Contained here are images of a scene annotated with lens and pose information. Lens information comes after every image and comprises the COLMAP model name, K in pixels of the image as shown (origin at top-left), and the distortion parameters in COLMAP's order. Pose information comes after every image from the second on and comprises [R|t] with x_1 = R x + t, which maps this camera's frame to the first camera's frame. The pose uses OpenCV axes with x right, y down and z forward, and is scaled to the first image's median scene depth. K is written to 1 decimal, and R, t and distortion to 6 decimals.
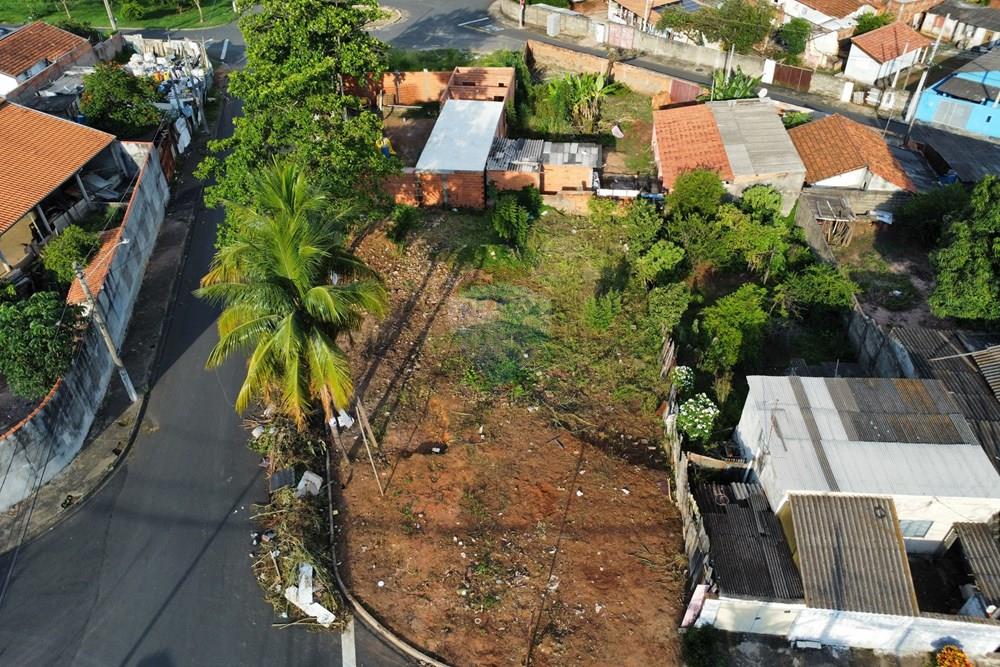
lens RADIAL K [[729.7, 0, 497.7], [0, 729.7, 335.1], [0, 0, 1]] dist [-0.036111, 0.001621]
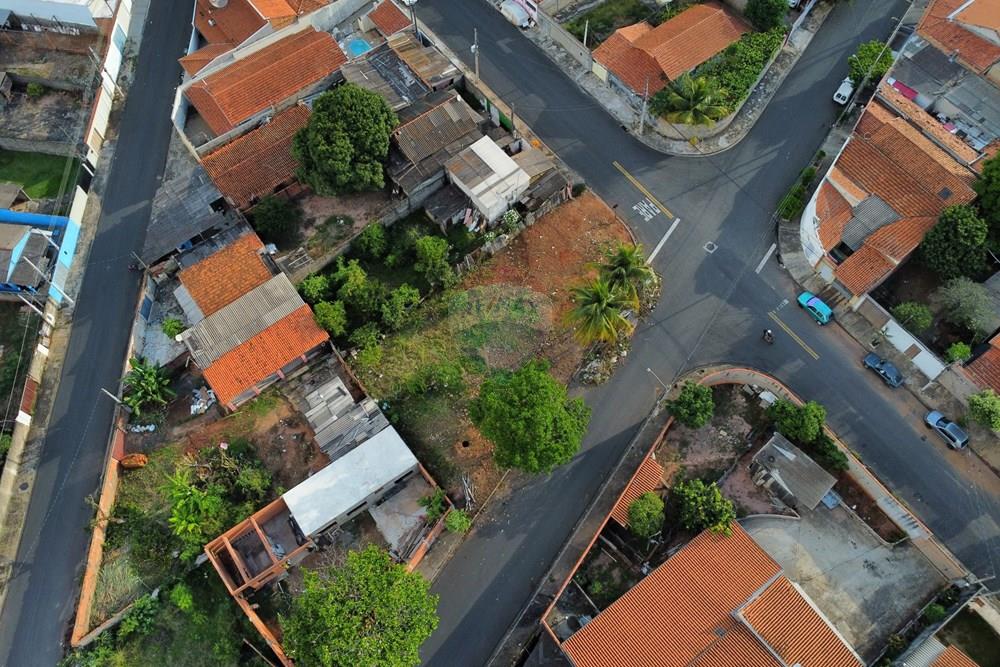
lens RADIAL K [[729.7, 0, 497.7], [0, 729.7, 335.1], [0, 0, 1]] dist [-0.036111, 0.001621]
pose [[-0.673779, -0.649688, 0.352032, -0.956516], [0.496260, -0.044873, 0.867013, -2.353053], [-0.547492, 0.758875, 0.352649, 0.424224]]
